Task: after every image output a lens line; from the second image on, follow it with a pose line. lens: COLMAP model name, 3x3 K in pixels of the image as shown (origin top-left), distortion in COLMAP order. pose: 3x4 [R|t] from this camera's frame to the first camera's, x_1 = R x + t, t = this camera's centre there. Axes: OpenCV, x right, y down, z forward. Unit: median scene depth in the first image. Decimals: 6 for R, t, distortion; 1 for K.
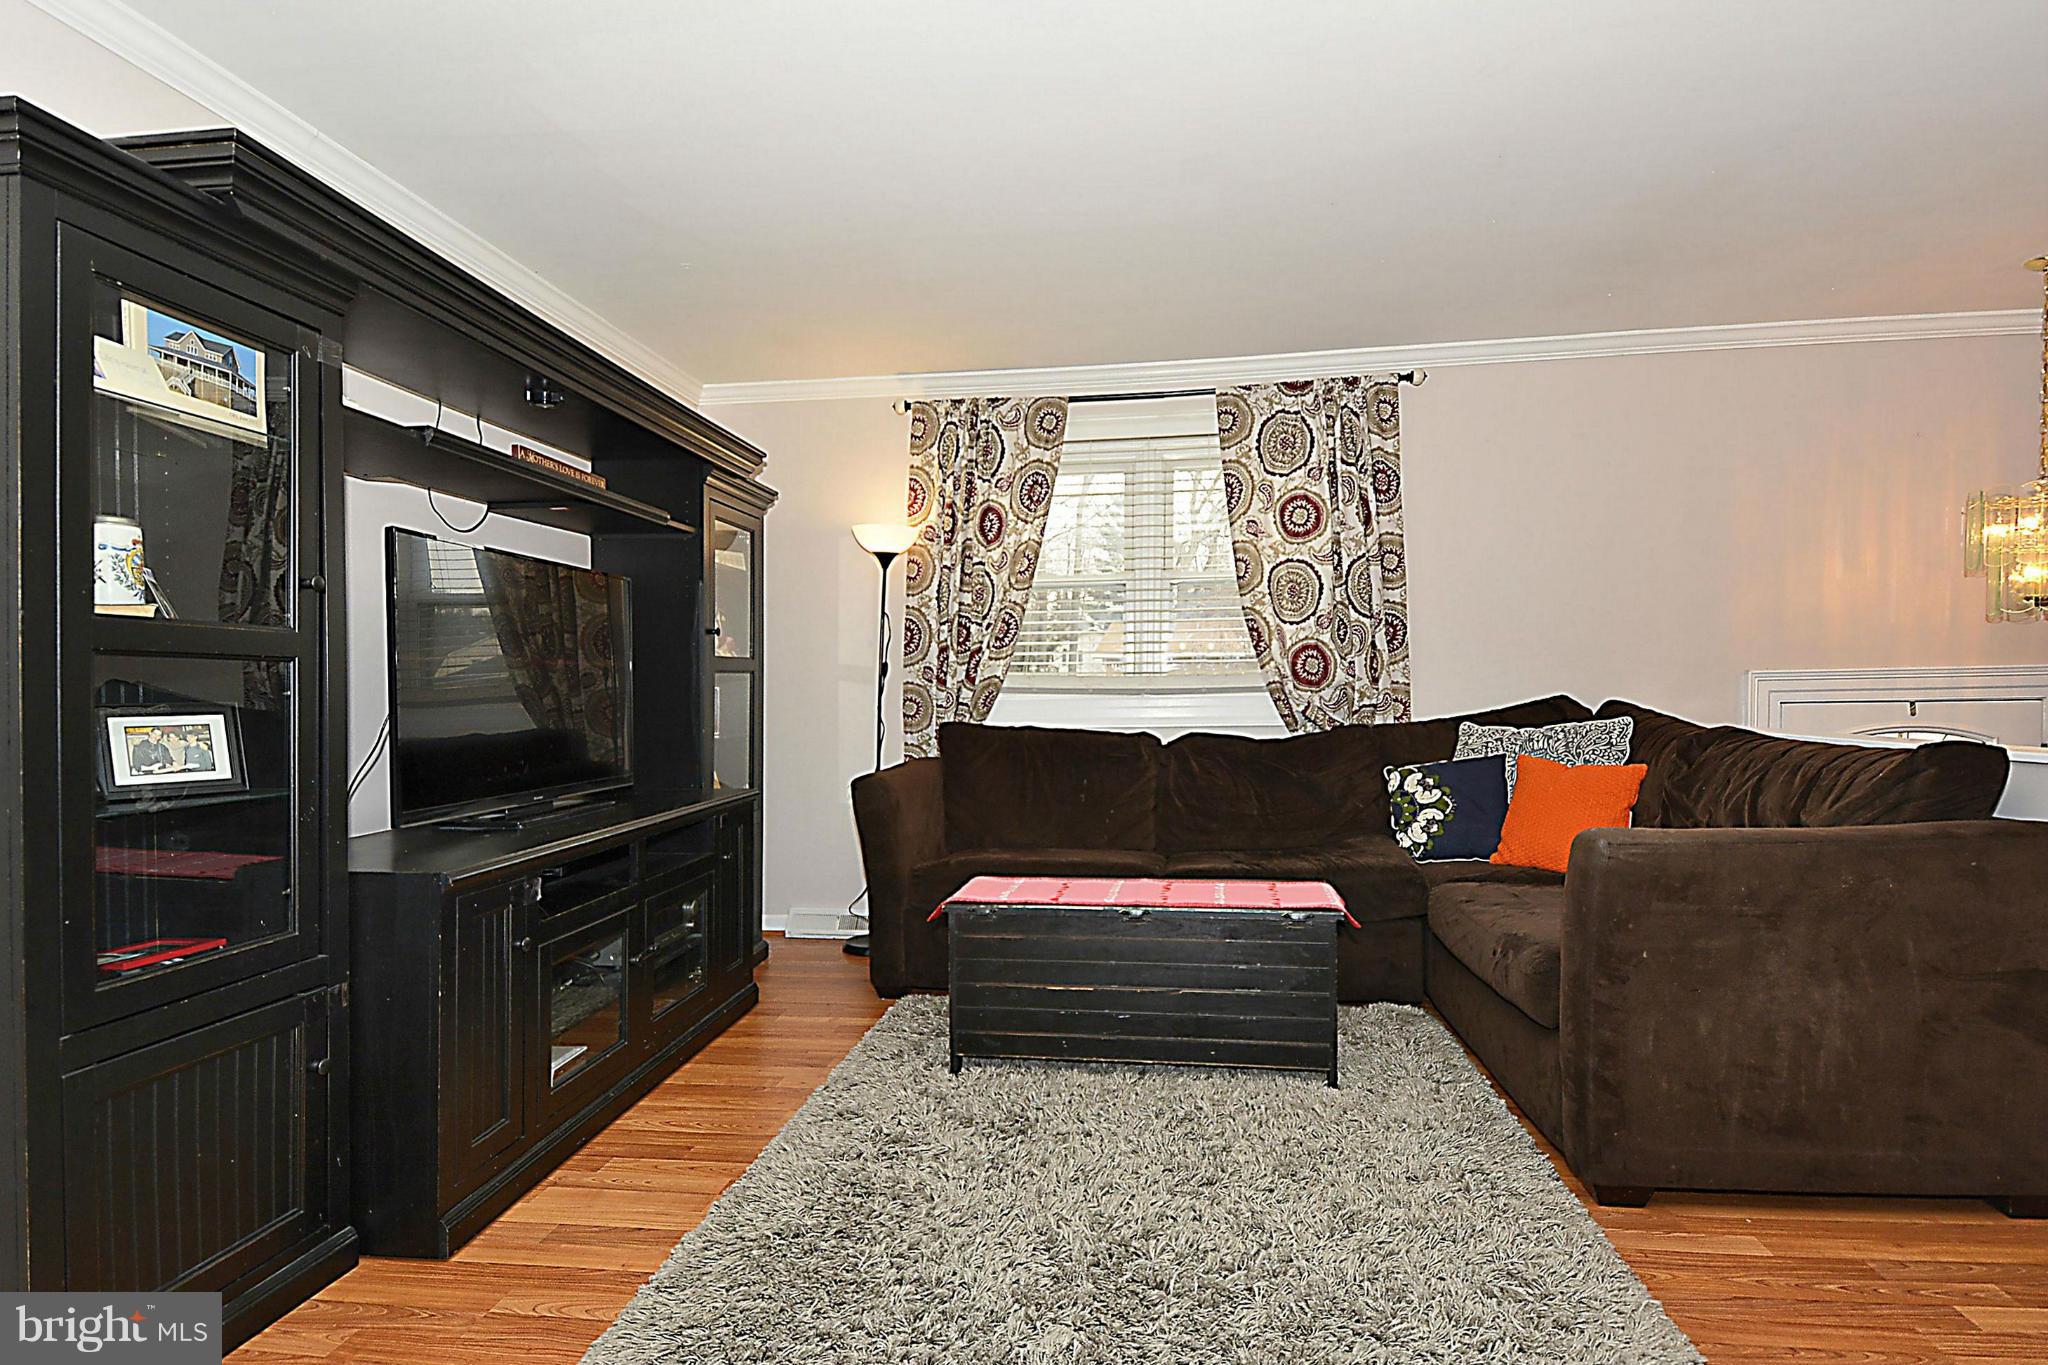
lens RADIAL K [[1001.0, 0, 1218.7], [0, 1001.0, 689.5], [0, 0, 1]] dist [0.018138, -0.022500]
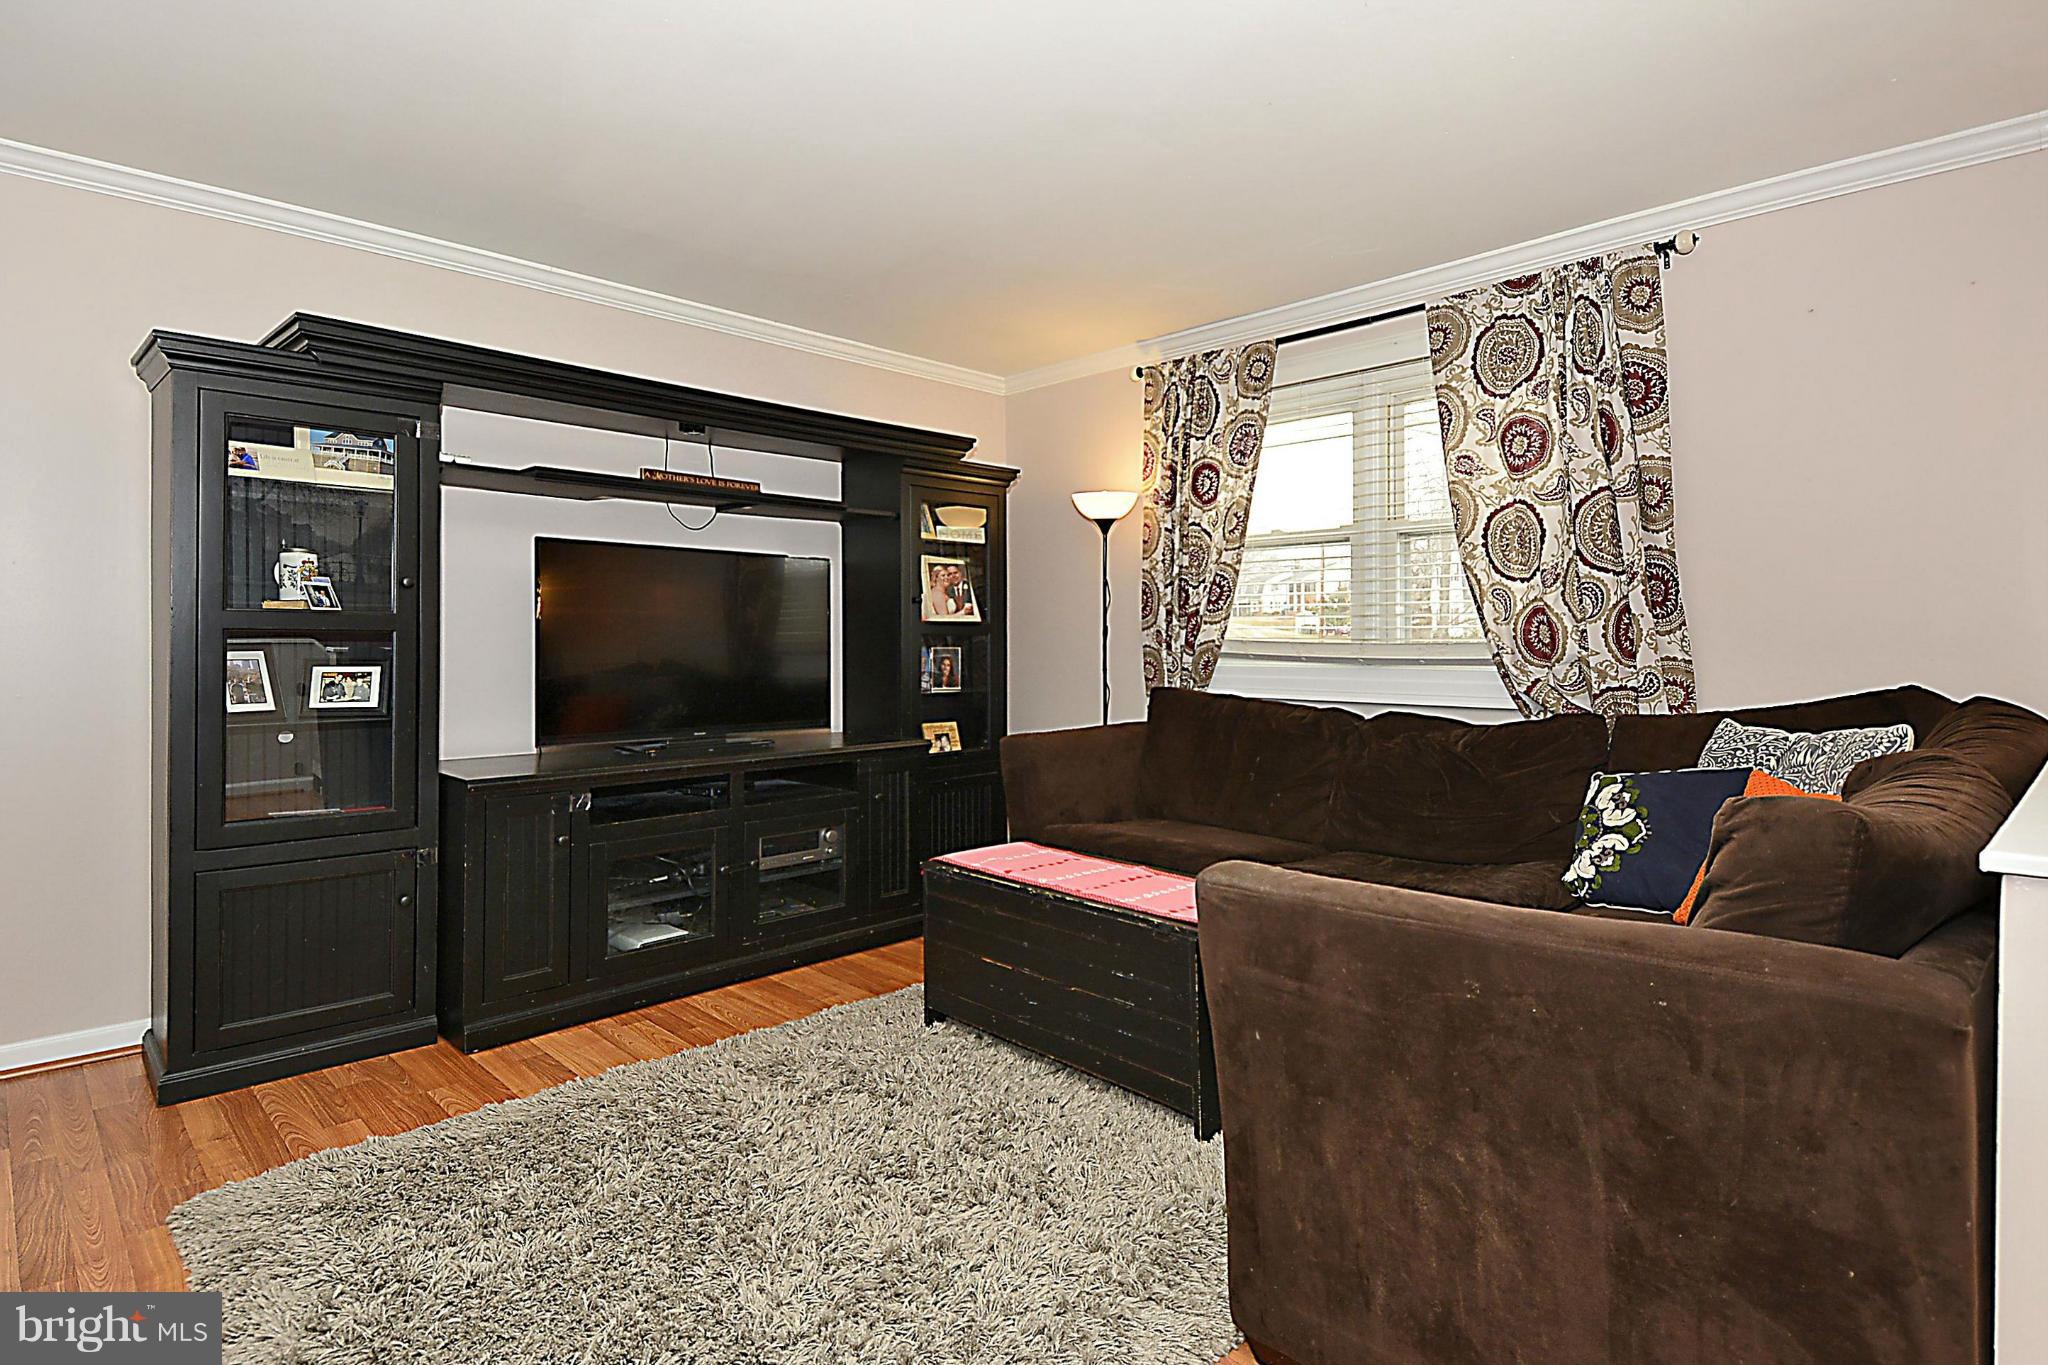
lens RADIAL K [[1074.7, 0, 1026.6], [0, 1074.7, 610.6], [0, 0, 1]] dist [0.022459, -0.030399]
pose [[0.791584, -0.002359, -0.611056, 0.286283], [-0.018397, 0.999447, -0.027689, -0.011597], [0.610784, 0.033160, 0.791103, 0.089062]]
